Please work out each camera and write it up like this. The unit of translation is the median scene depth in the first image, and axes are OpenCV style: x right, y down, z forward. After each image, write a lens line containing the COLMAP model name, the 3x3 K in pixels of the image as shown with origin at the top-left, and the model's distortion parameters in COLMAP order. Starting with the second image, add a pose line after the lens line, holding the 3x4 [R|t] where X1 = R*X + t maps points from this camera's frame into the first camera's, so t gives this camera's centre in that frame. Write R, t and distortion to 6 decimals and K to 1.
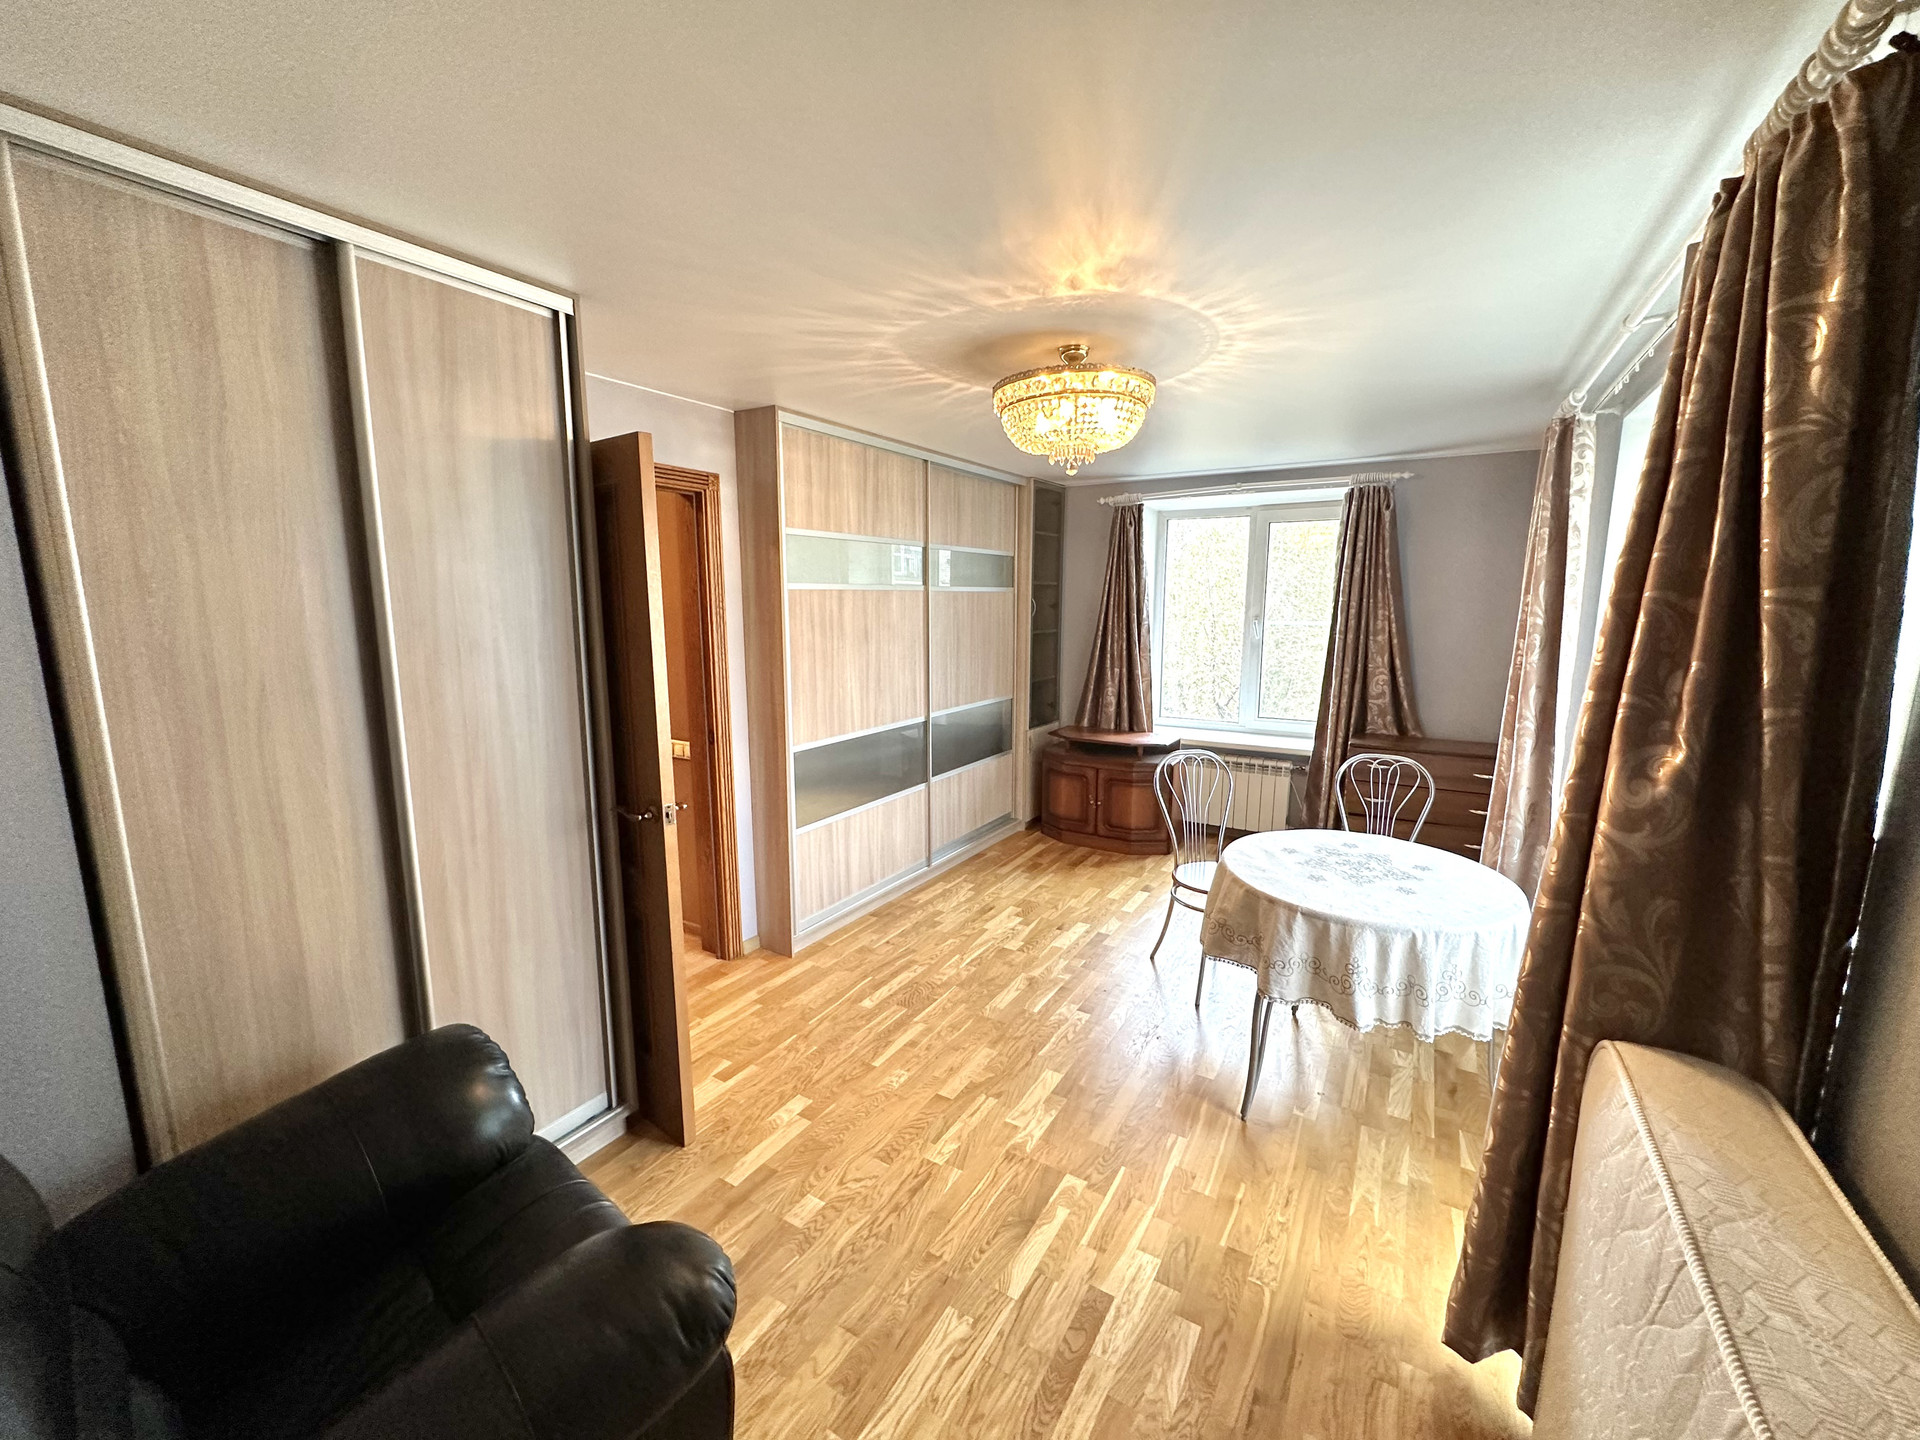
lens RADIAL K [[762.2, 0, 960.0], [0, 762.2, 720.0], [0, 0, 1]] dist [-0.004933, 0.000487]
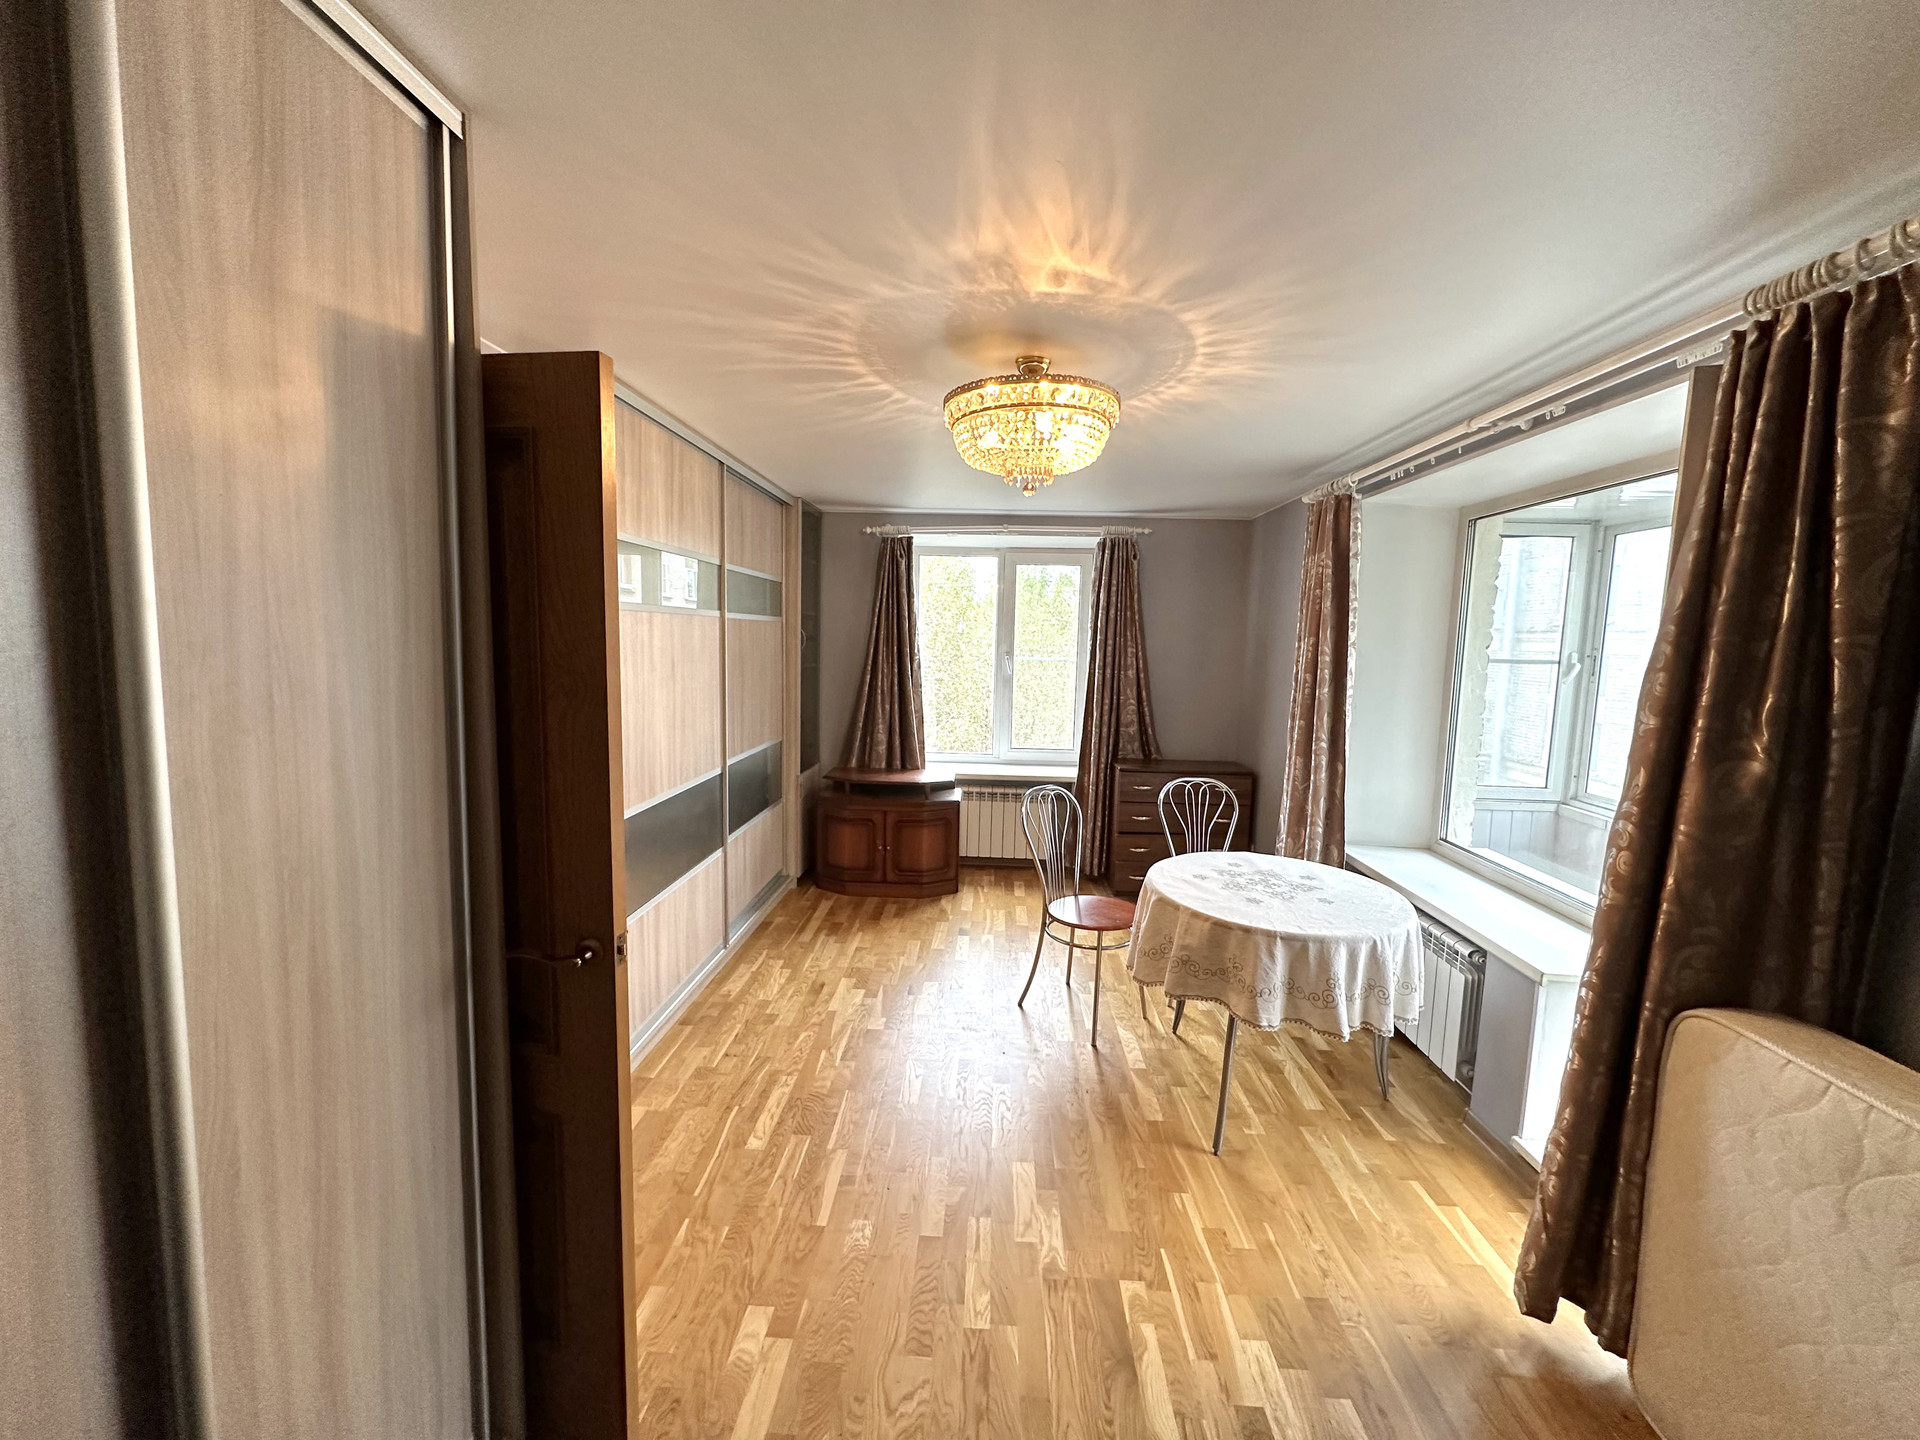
lens RADIAL K [[762.2, 0, 960.0], [0, 762.2, 720.0], [0, 0, 1]] dist [-0.004933, 0.000487]
pose [[0.876389, -0.031214, 0.480591, -0.263844], [0.052589, 0.998133, -0.031071, -0.020778], [-0.478724, 0.052503, 0.876394, 0.176719]]
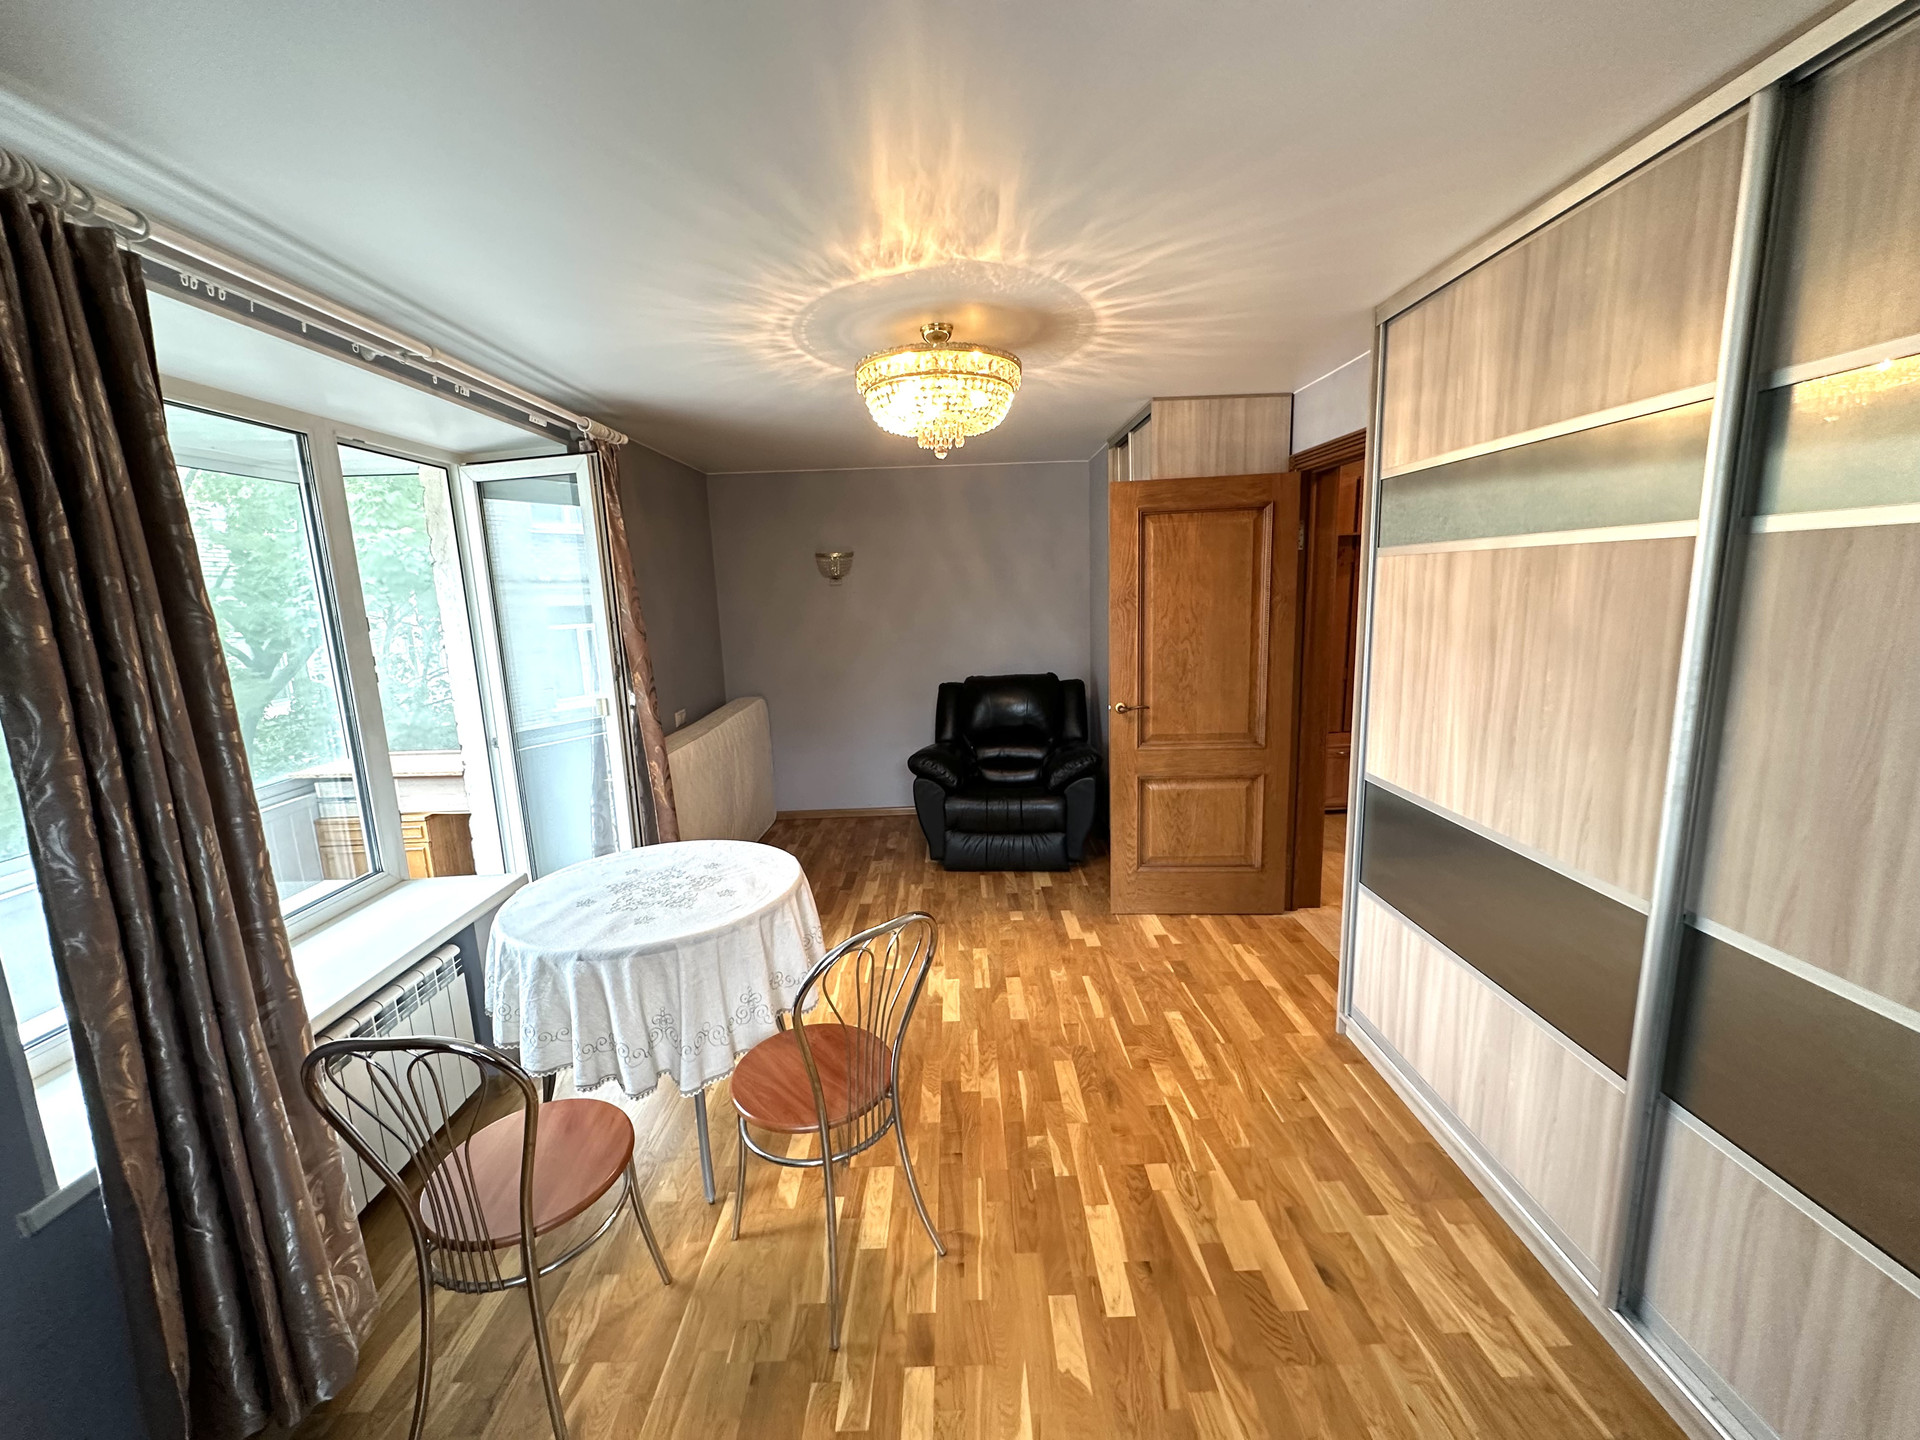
lens RADIAL K [[762.2, 0, 960.0], [0, 762.2, 720.0], [0, 0, 1]] dist [-0.004933, 0.000487]
pose [[-0.846264, 0.123551, -0.518240, 0.474230], [-0.048681, 0.950736, 0.306154, -0.213300], [0.530535, 0.284315, -0.798559, 1.329079]]
